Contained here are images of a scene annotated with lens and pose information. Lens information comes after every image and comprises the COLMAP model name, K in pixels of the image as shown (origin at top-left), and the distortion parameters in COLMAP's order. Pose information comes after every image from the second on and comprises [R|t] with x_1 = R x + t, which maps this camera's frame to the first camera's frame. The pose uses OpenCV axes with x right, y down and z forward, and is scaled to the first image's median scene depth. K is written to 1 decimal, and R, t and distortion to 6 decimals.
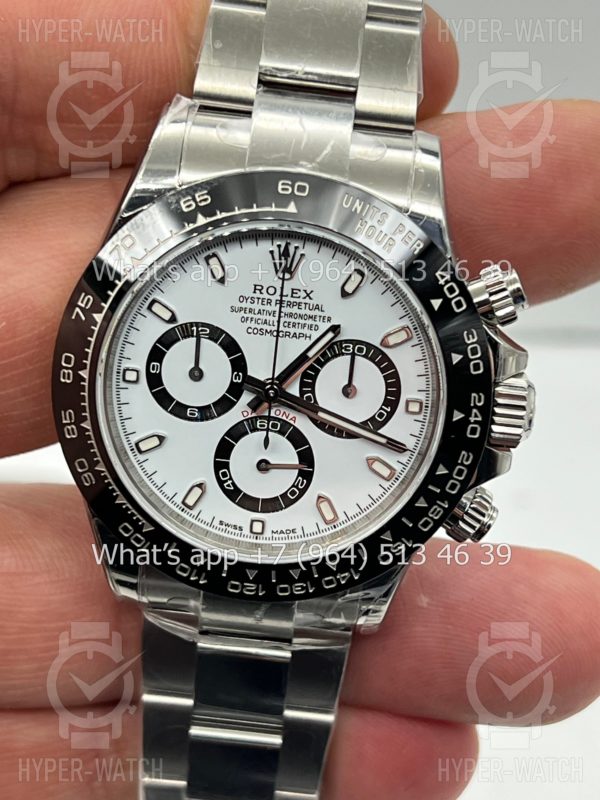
lens RADIAL K [[1927.0, 0, 298.4], [0, 1927.0, 401.2], [0, 0, 1]] dist [0.268171, 0.000000]
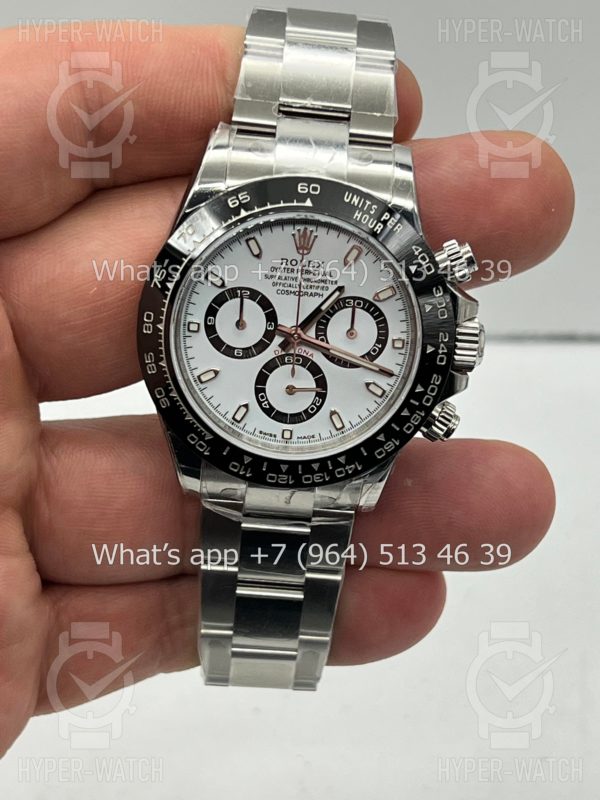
lens RADIAL K [[1927.0, 0, 297.2], [0, 1927.0, 402.1], [0, 0, 1]] dist [0.268171, 0.000000]
pose [[0.998960, -0.029059, 0.035126, -0.062553], [0.028660, 0.999519, 0.011818, 0.026287], [-0.035452, -0.010799, 0.999313, -0.383745]]
